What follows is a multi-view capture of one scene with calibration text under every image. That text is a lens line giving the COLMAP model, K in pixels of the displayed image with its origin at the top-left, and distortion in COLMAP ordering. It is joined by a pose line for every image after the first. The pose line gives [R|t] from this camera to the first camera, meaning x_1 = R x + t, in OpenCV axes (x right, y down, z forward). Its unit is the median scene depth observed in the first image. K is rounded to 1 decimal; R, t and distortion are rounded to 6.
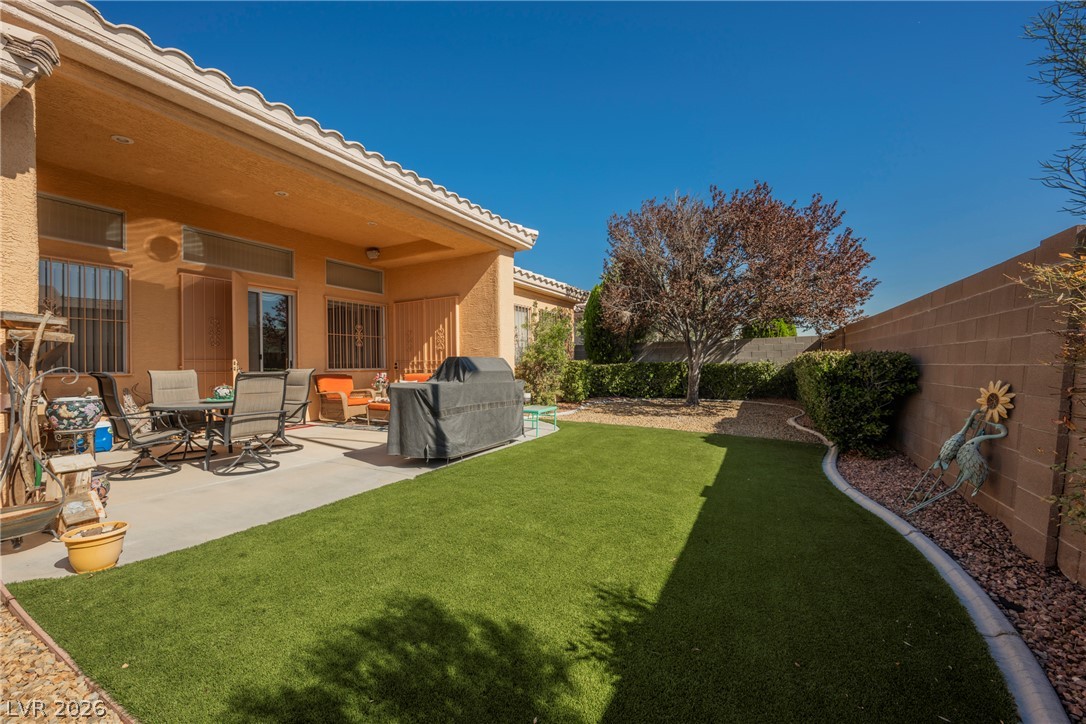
lens RADIAL K [[437.6, 0, 543.4], [0, 437.6, 358.5], [0, 0, 1]] dist [-0.000068, -0.000019]
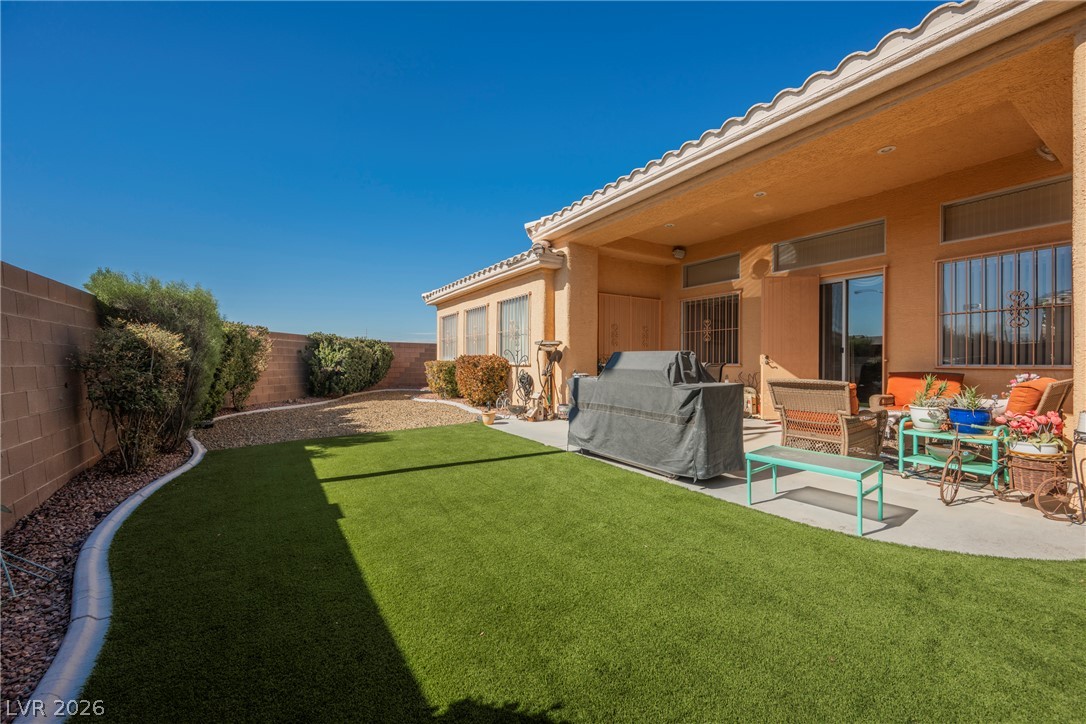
lens RADIAL K [[422.3, 0, 548.1], [0, 422.3, 358.9], [0, 0, 1]] dist [-0.002064, -0.000143]
pose [[-0.481034, 0.006098, -0.876681, 0.514016], [0.016568, 0.999860, -0.002137, 0.007917], [0.876545, -0.015553, -0.481068, 1.013087]]
